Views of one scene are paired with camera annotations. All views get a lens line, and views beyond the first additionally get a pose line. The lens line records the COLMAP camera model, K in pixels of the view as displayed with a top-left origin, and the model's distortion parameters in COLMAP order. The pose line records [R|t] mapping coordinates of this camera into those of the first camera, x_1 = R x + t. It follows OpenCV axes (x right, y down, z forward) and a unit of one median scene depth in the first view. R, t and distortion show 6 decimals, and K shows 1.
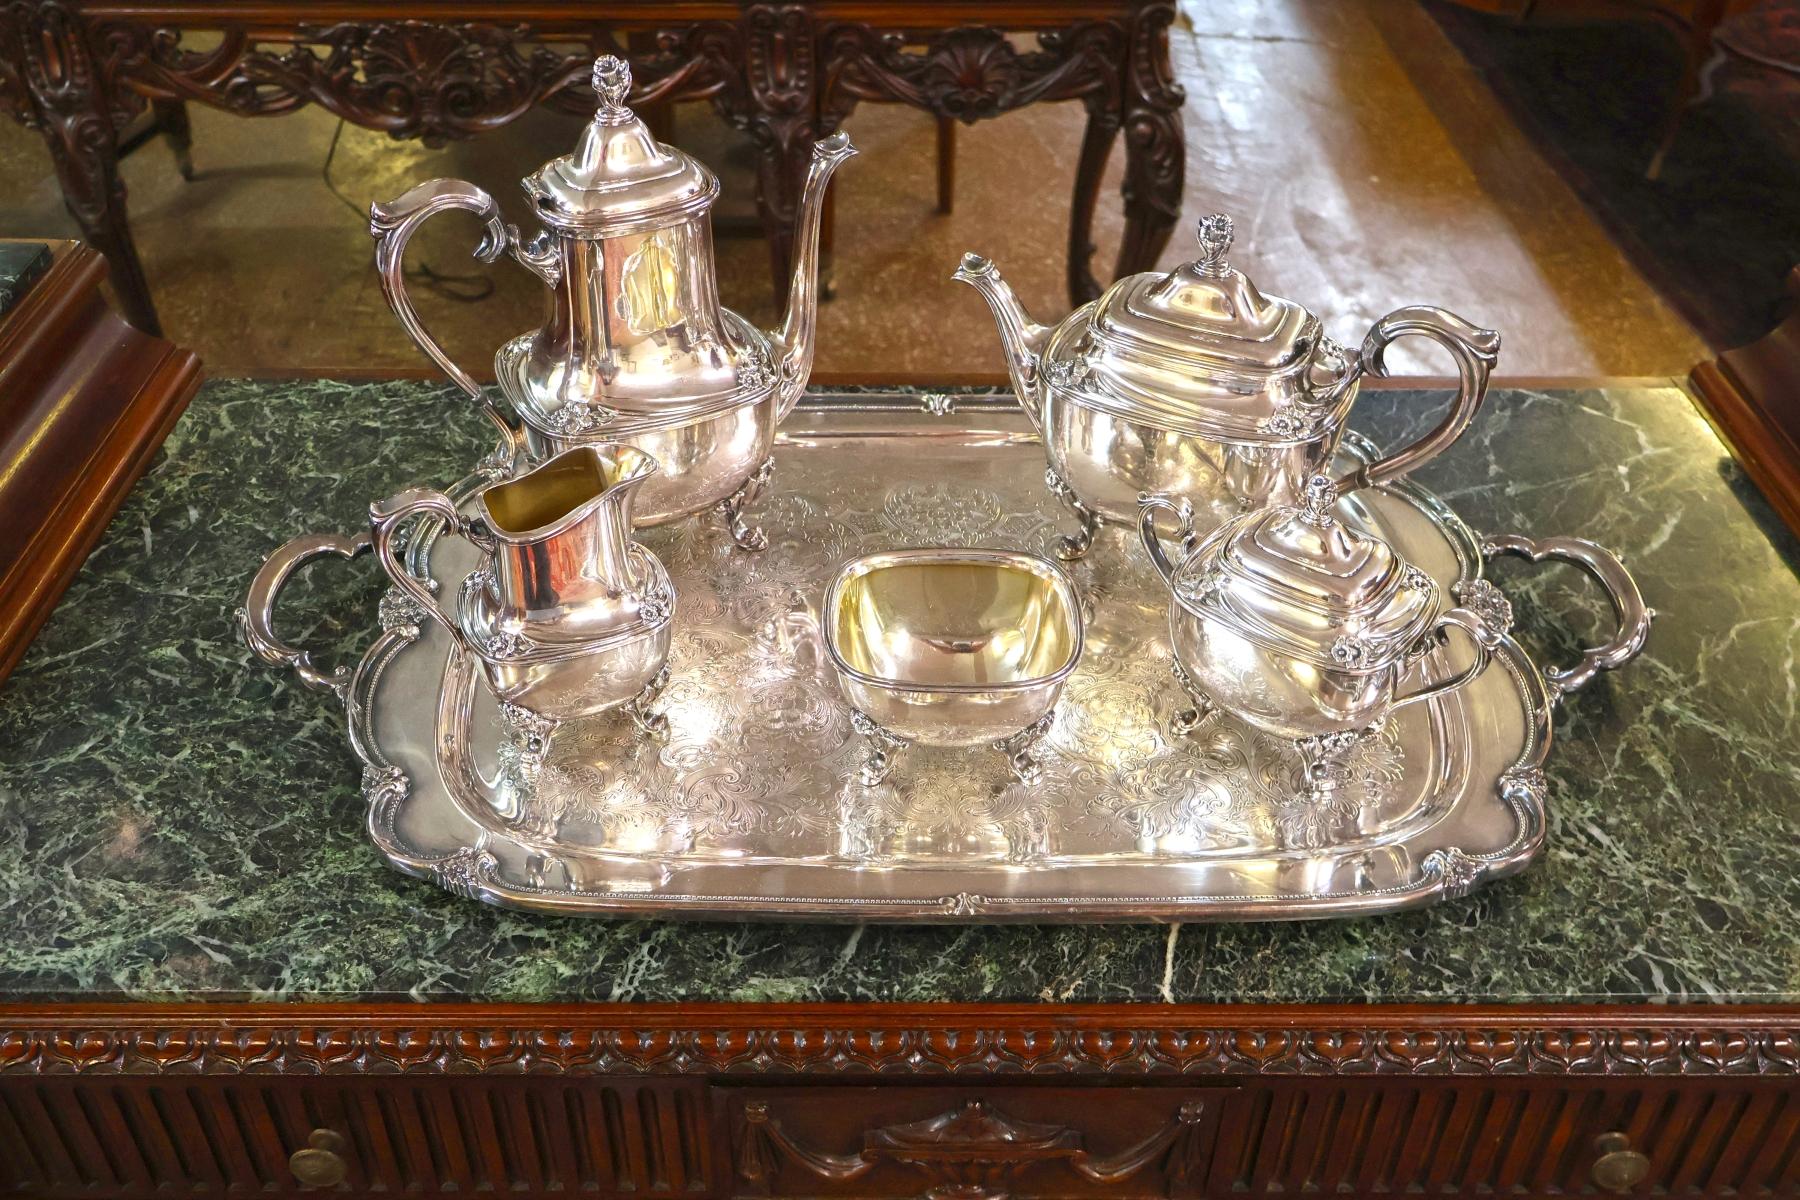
lens RADIAL K [[1656.0, 0, 893.0], [0, 1656.0, 599.8], [0, 0, 1]] dist [0.020582, 0.000000]
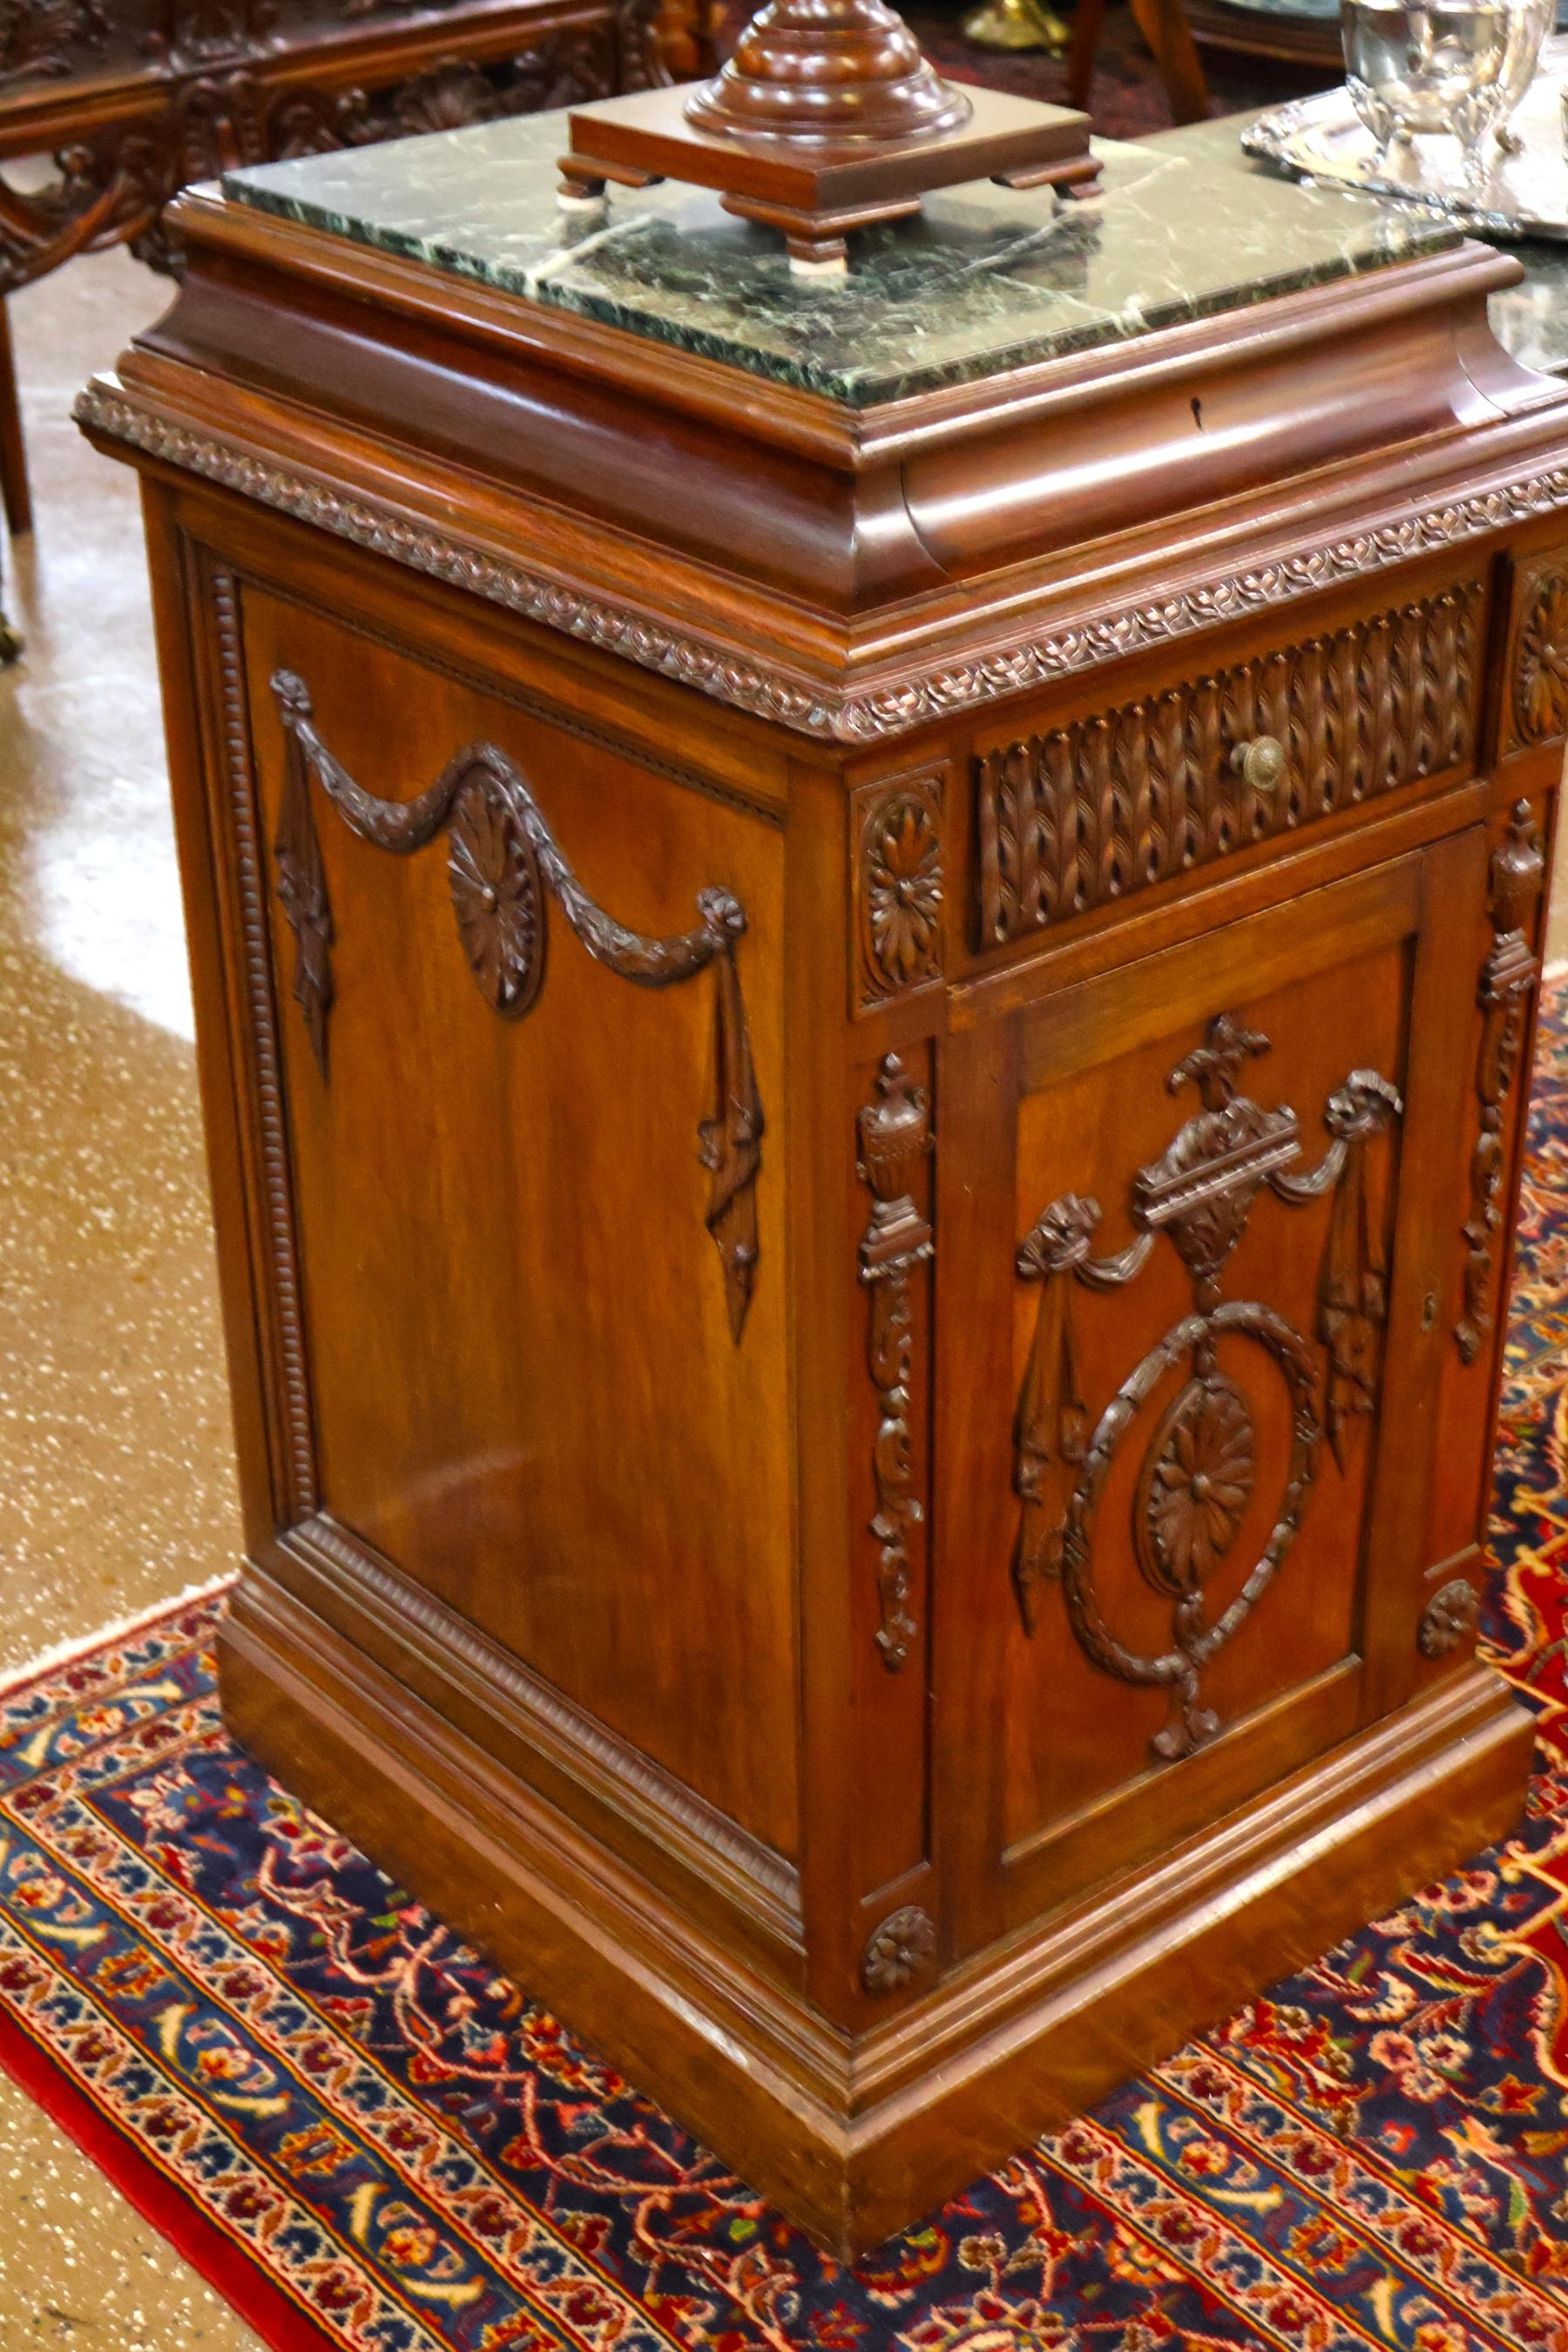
lens RADIAL K [[3644.5, 0, 779.0], [0, 3644.5, 1180.8], [0, 0, 1]] dist [-0.012128, 0.000000]
pose [[0.760261, -0.334291, 0.557003, -2.021669], [0.416433, 0.908877, -0.022924, 0.438779], [-0.498584, 0.249382, 0.830194, -0.602452]]
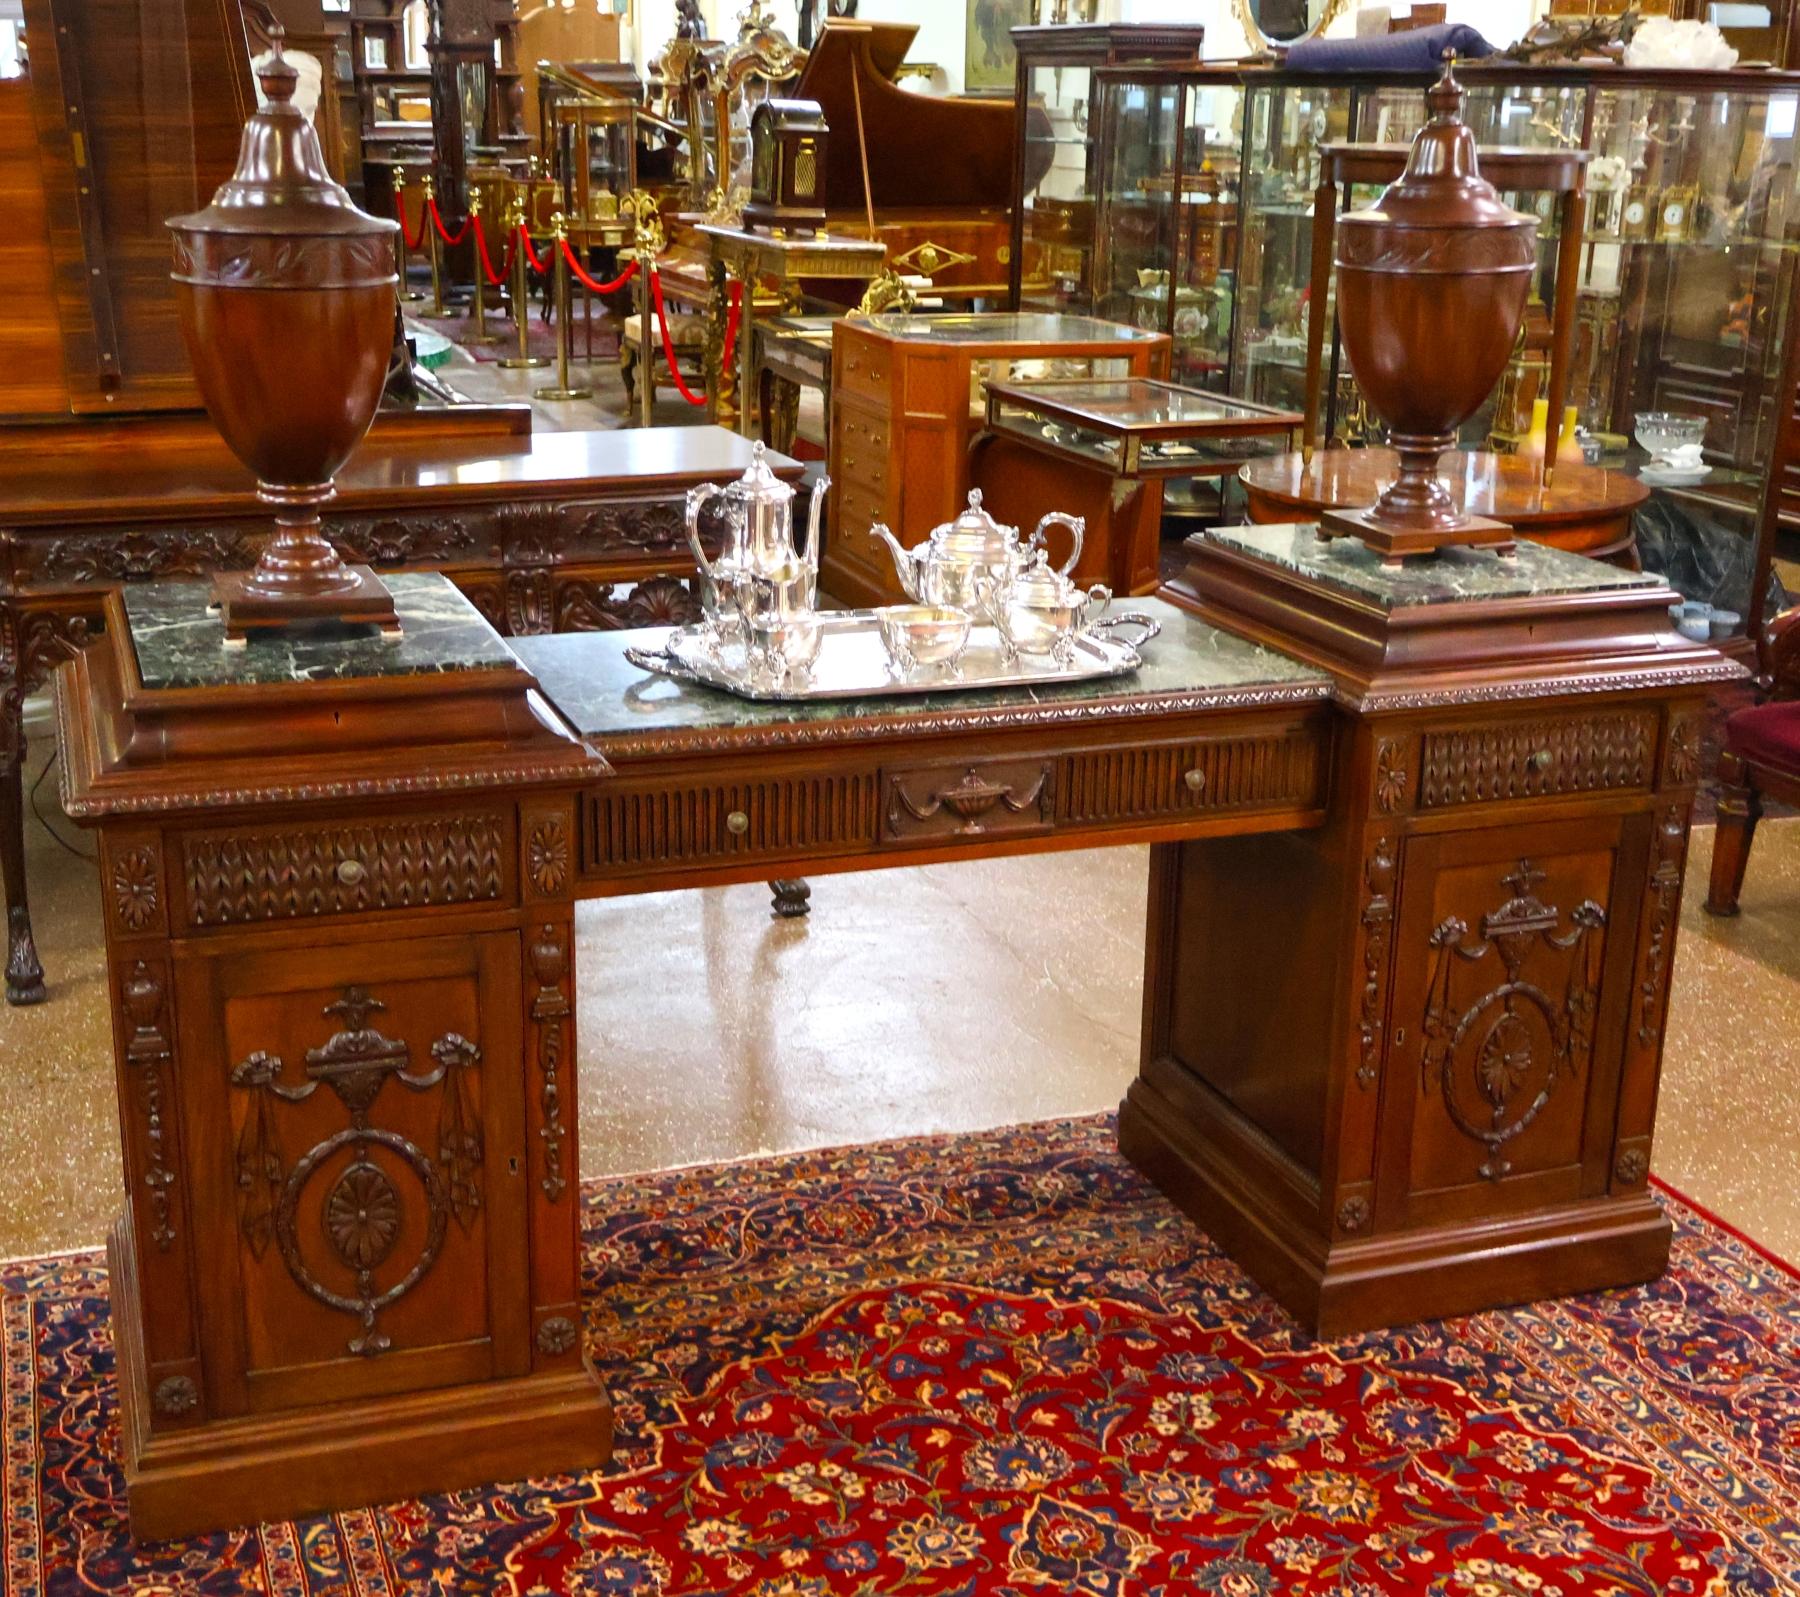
lens RADIAL K [[2335.4, 0, 810.5], [0, 2335.4, 831.3], [0, 0, 1]] dist [0.013698, 0.000000]
pose [[0.948912, -0.093854, 0.301259, -1.055395], [0.191205, 0.930519, -0.312370, 1.194187], [-0.251010, 0.354014, 0.900926, -1.805113]]
